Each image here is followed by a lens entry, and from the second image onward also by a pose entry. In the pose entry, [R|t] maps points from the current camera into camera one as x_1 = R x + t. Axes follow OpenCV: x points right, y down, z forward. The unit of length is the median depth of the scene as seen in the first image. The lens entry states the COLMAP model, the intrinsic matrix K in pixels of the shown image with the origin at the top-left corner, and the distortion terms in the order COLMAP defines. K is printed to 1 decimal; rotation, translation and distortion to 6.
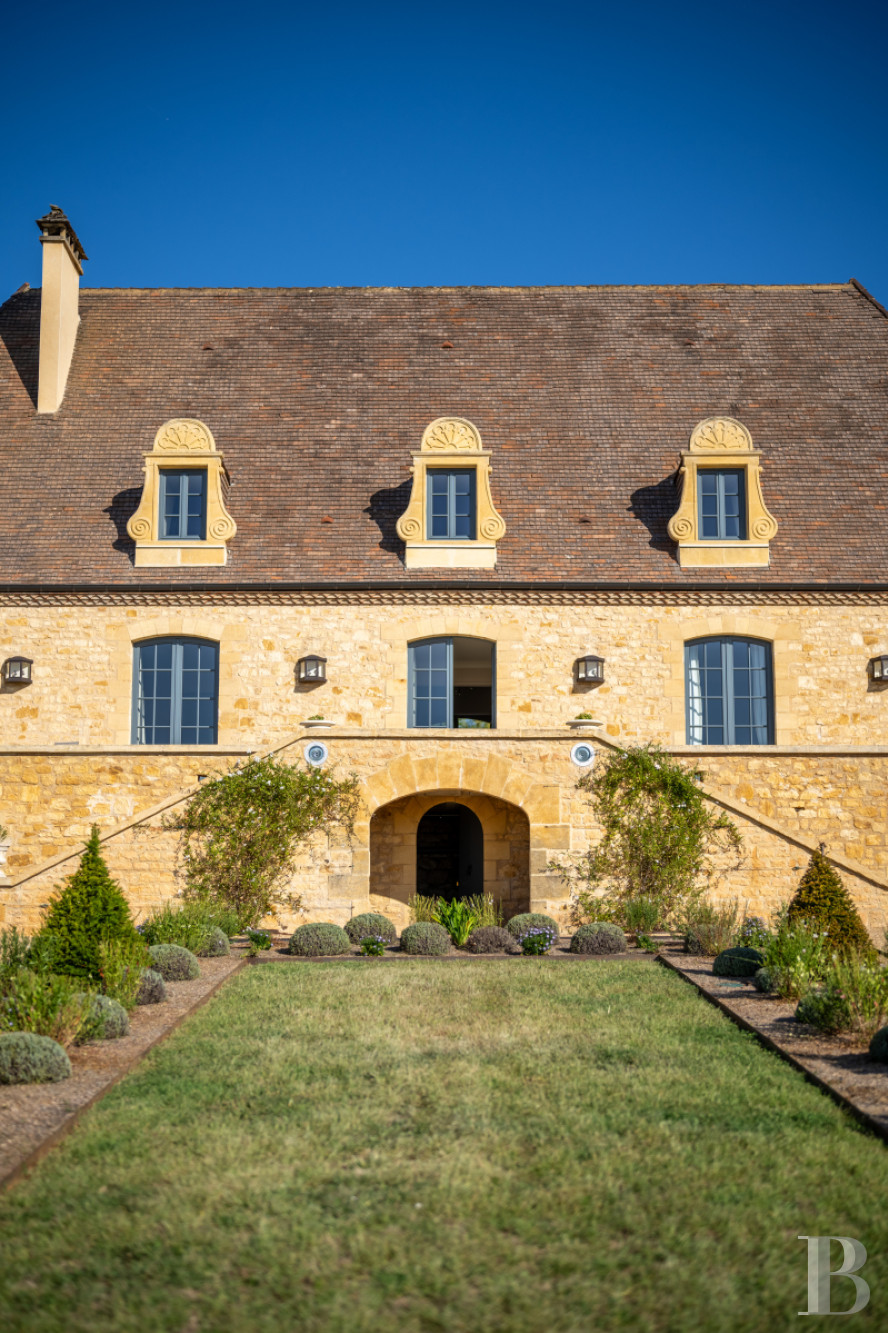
lens RADIAL K [[1798.1, 0, 444.0], [0, 1798.1, 666.5], [0, 0, 1]] dist [-0.013353, 0.000166]
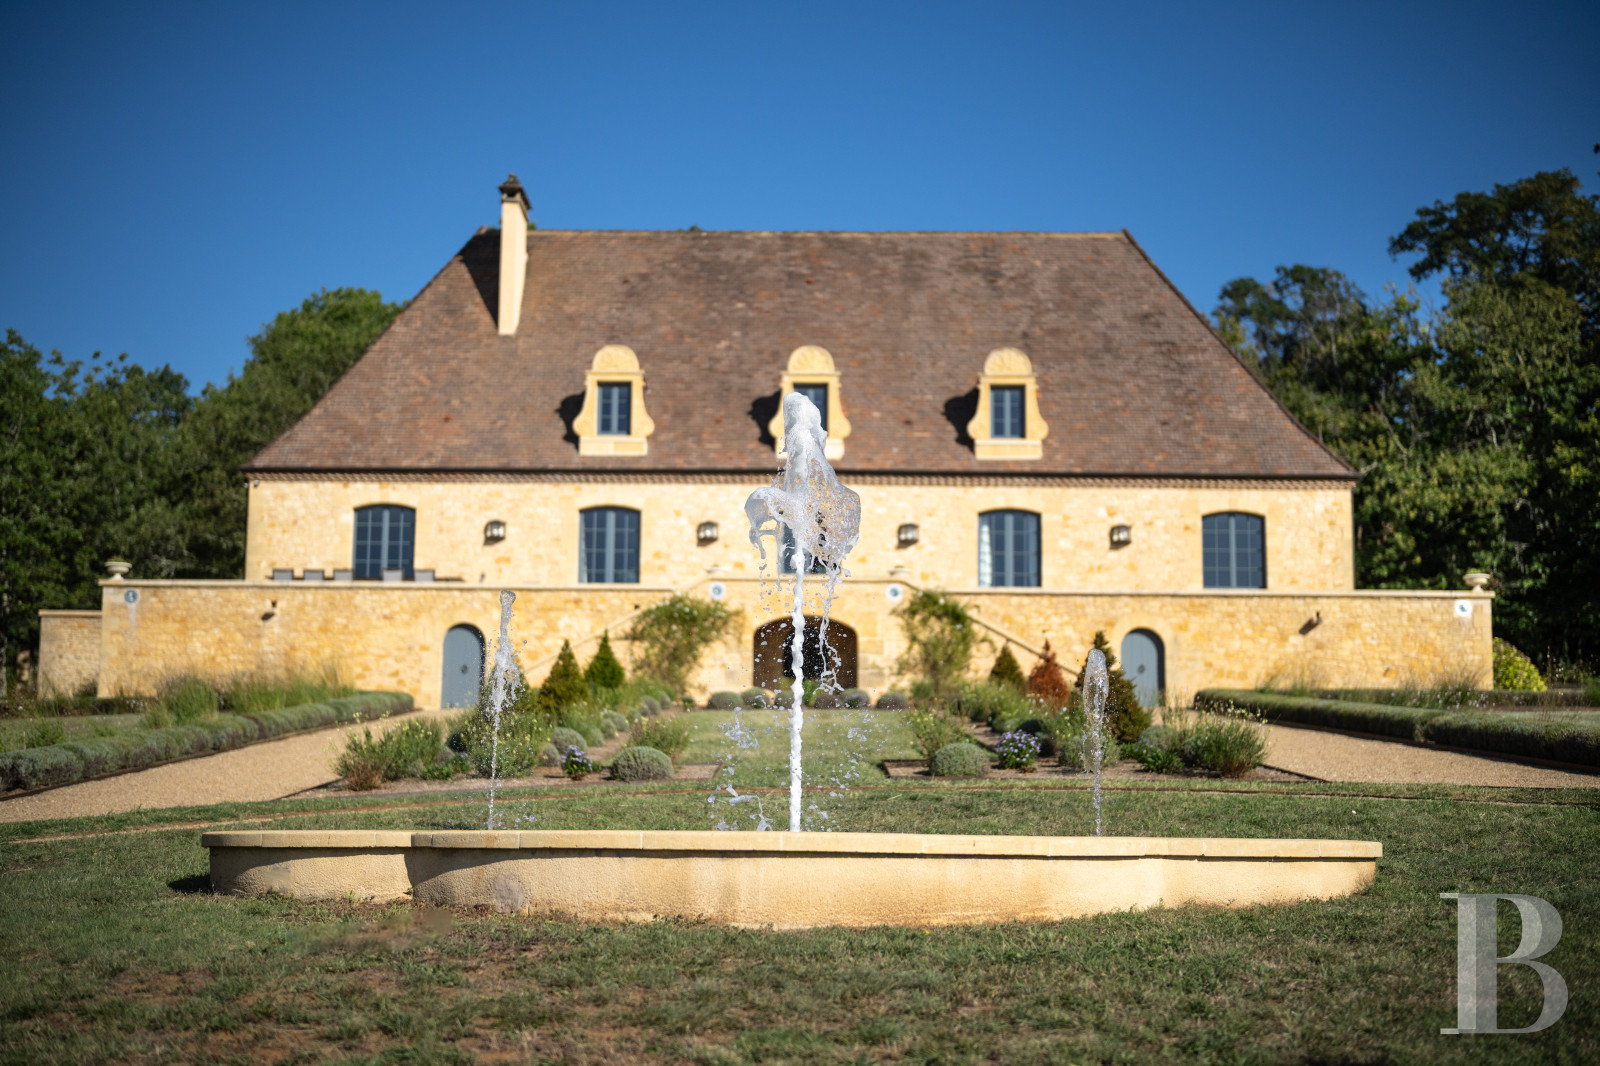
lens RADIAL K [[2266.0, 0, 852.5], [0, 2266.0, 532.5], [0, 0, 1]] dist [-0.010370, 0.014409]
pose [[0.999823, 0.008709, 0.016695, 0.008324], [-0.009008, 0.999798, 0.017957, -0.029128], [-0.016535, -0.018105, 0.999699, -0.739853]]
